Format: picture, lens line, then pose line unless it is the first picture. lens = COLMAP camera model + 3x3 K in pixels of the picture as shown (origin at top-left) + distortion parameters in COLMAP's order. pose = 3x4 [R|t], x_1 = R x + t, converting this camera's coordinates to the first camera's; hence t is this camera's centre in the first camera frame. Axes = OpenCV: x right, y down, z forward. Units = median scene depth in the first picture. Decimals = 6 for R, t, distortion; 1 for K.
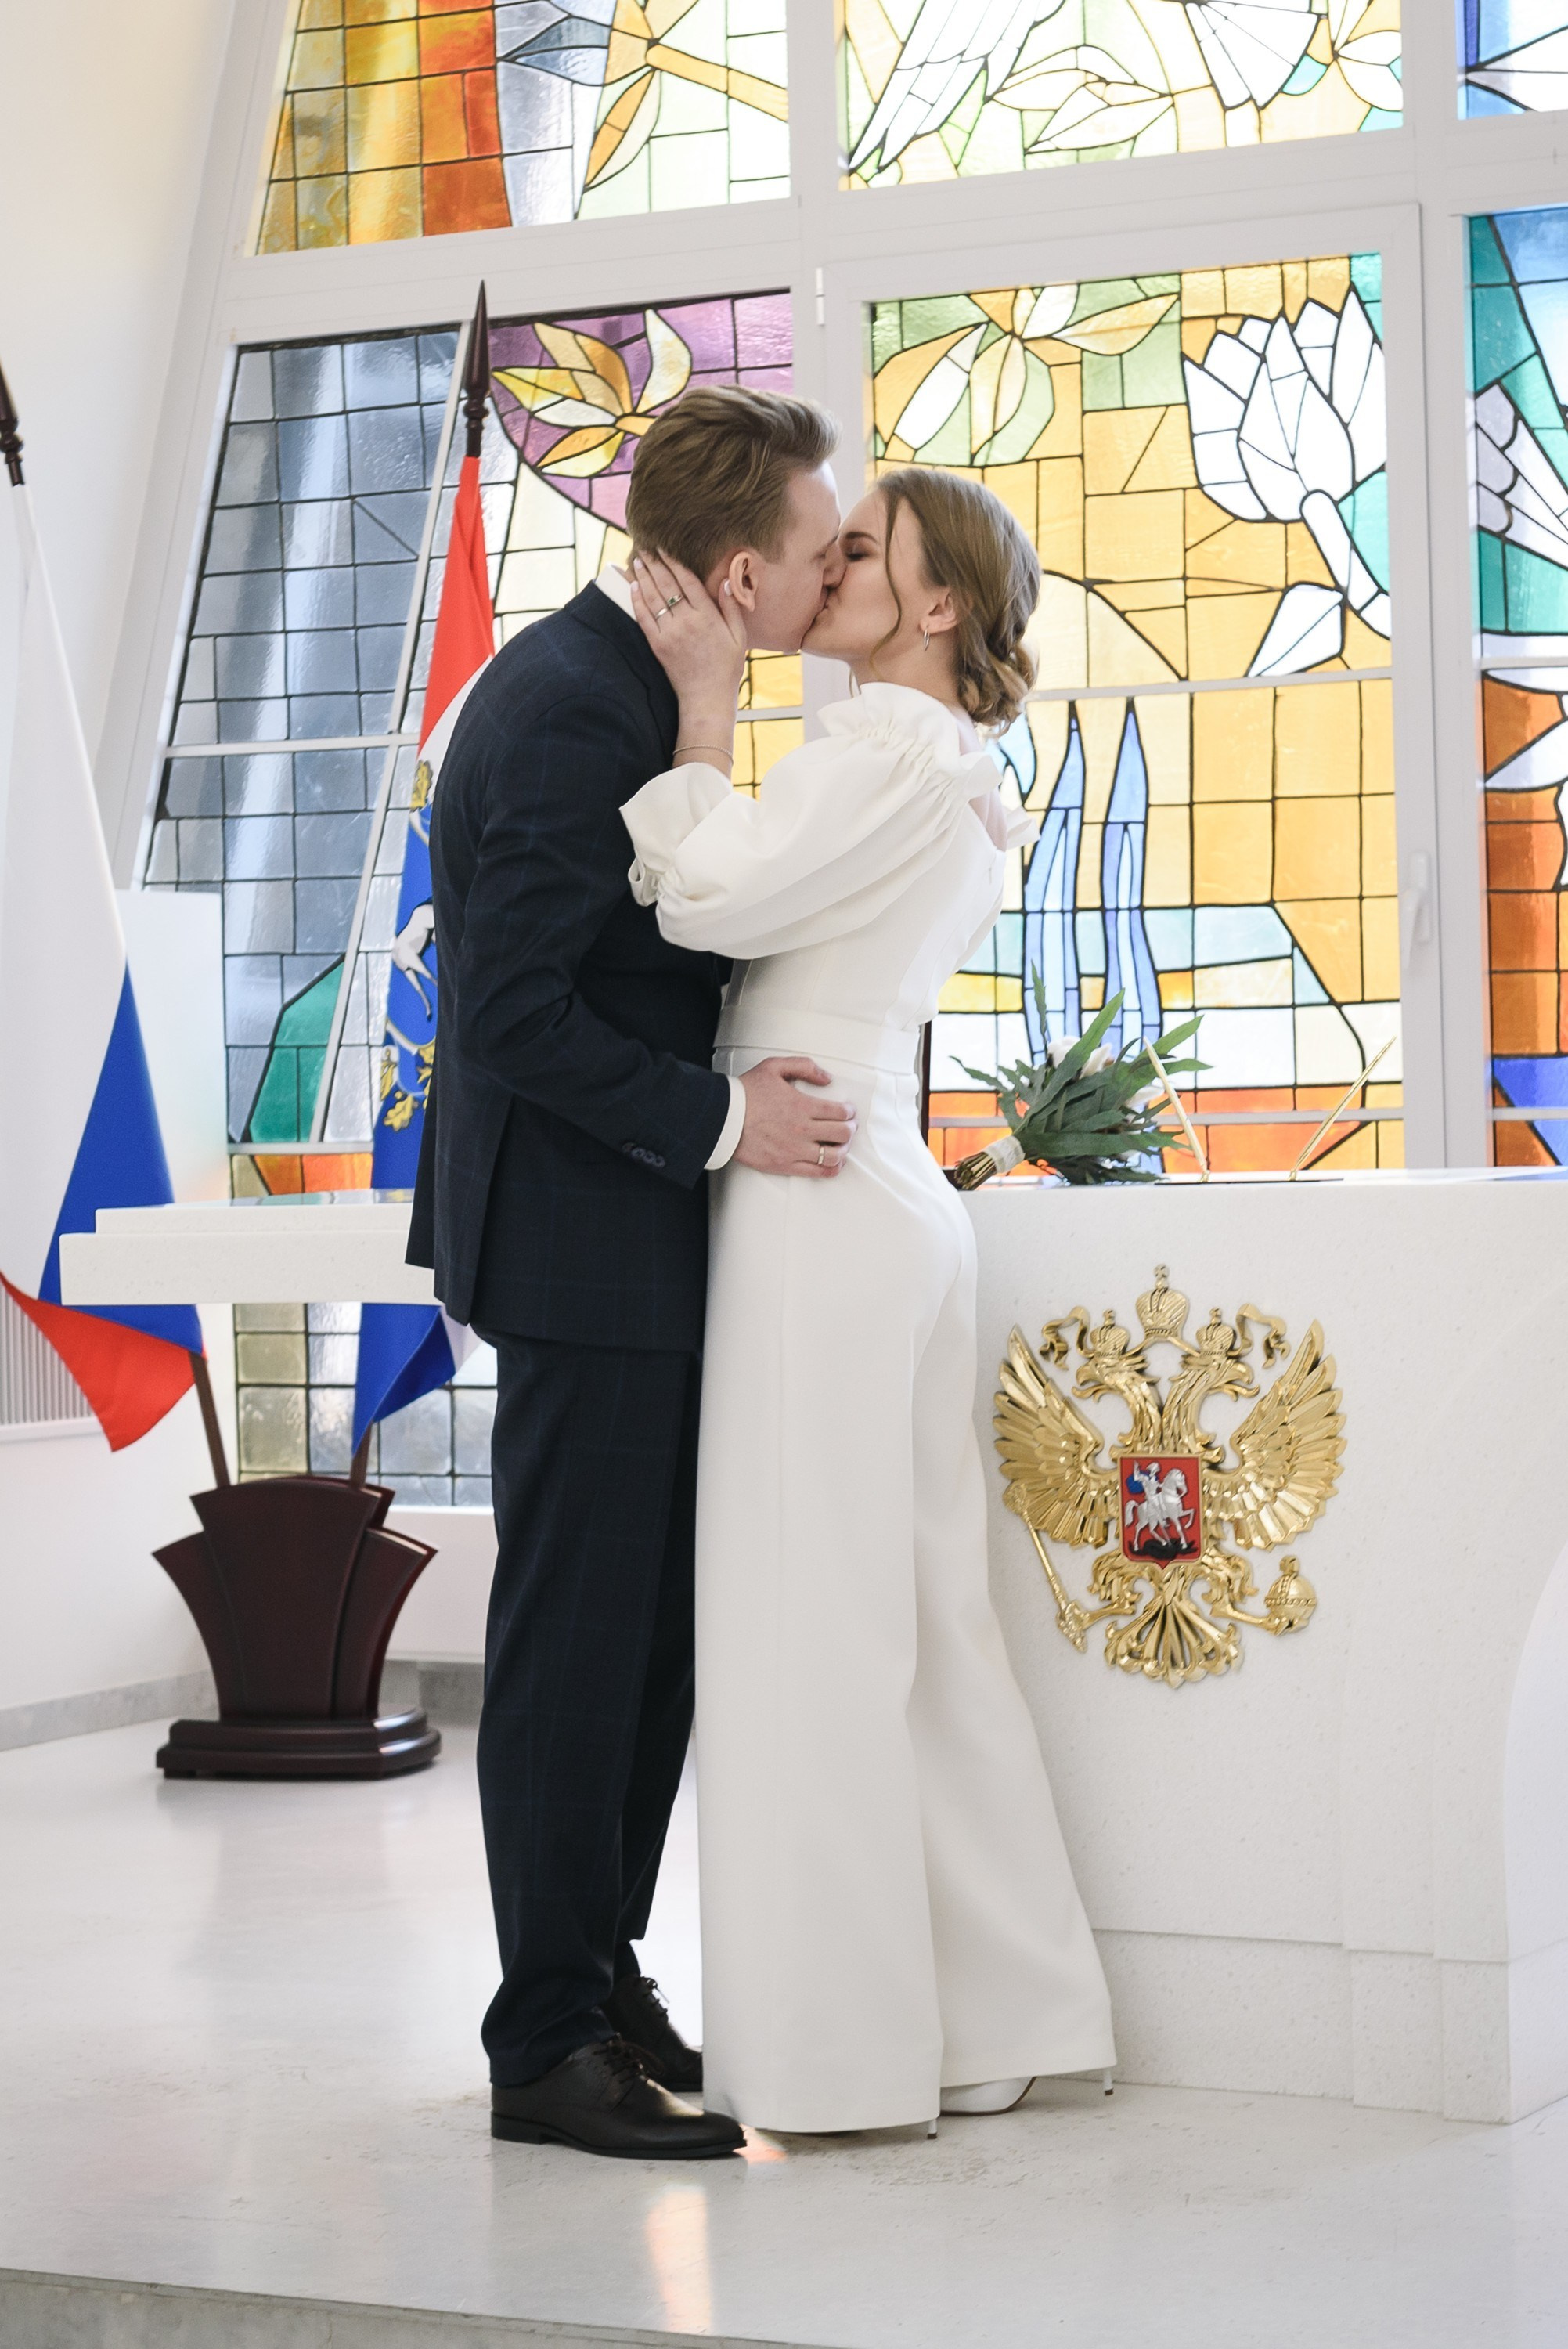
lens RADIAL K [[5310.6, 0, 784.0], [0, 5310.6, 1174.5], [0, 0, 1]] dist [-0.023413, 0.140328]
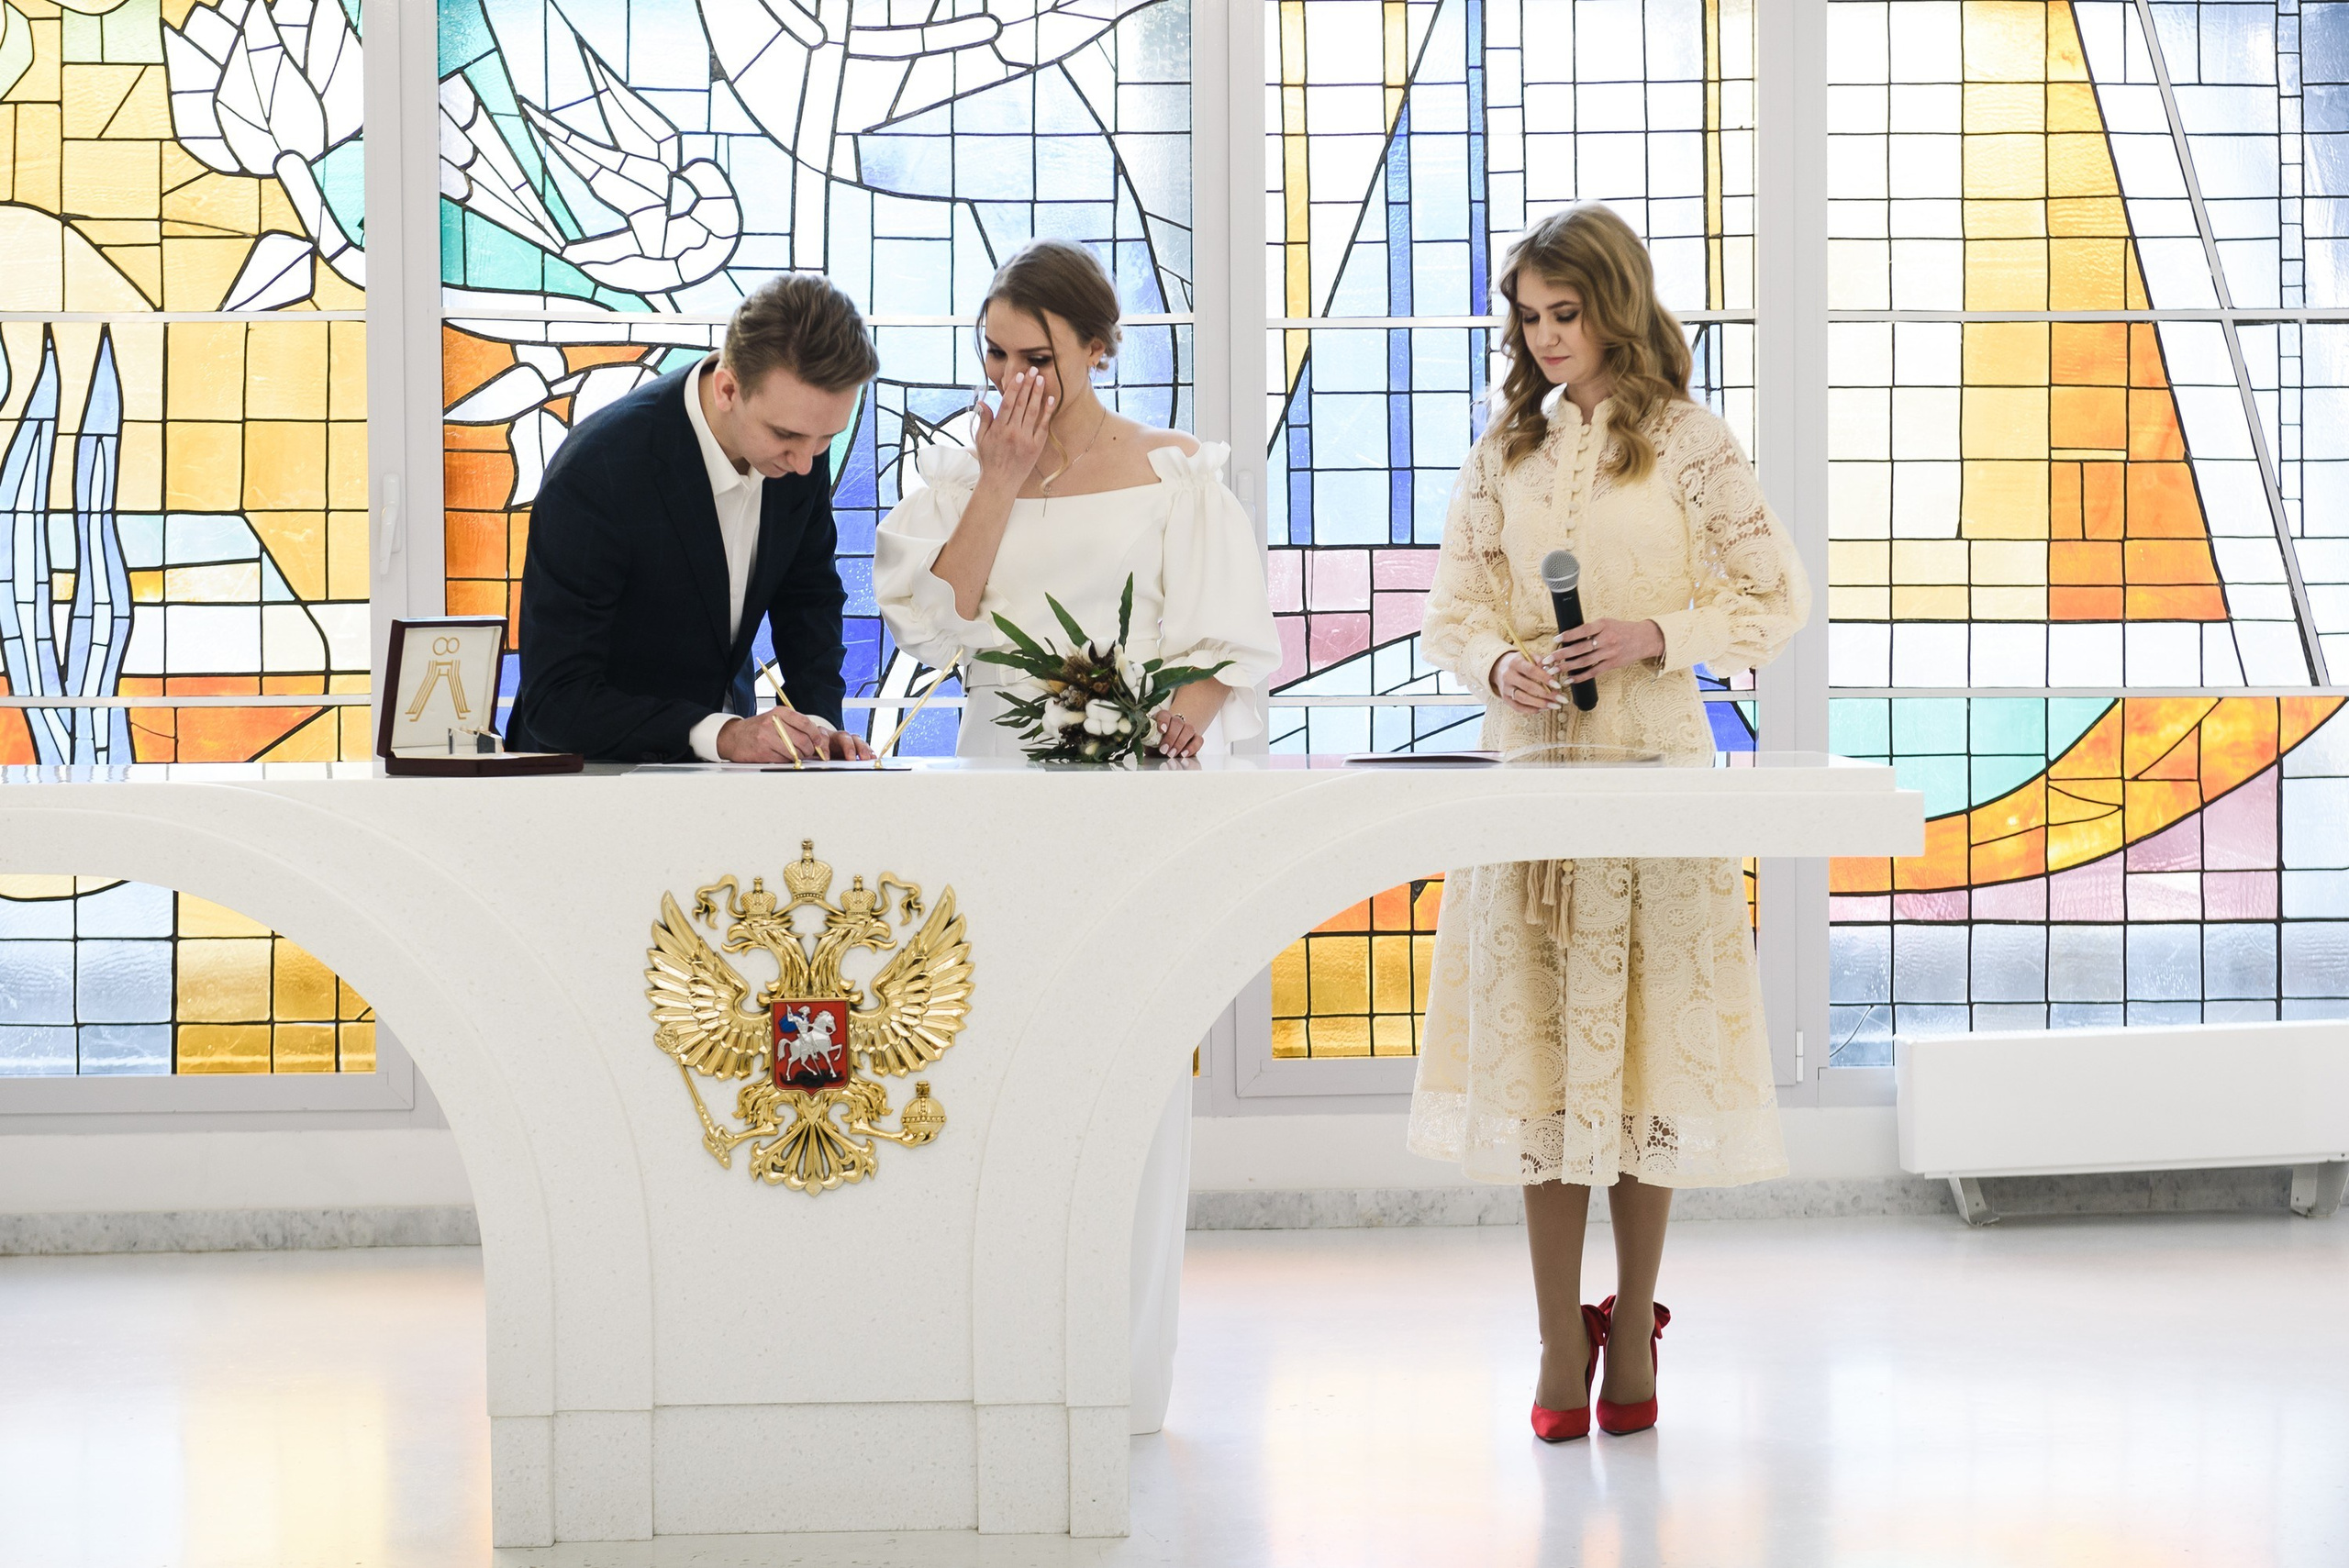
lens RADIAL K [[4708.7, 0, 1174.5], [0, 4708.7, 784.0], [0, 0, 1]] dist [0.004633, -0.494058]
pose [[0.846573, 0.005173, 0.532248, -0.274822], [-0.010520, 0.999920, 0.007014, -0.002297], [-0.532169, -0.011537, 0.846559, 0.044026]]
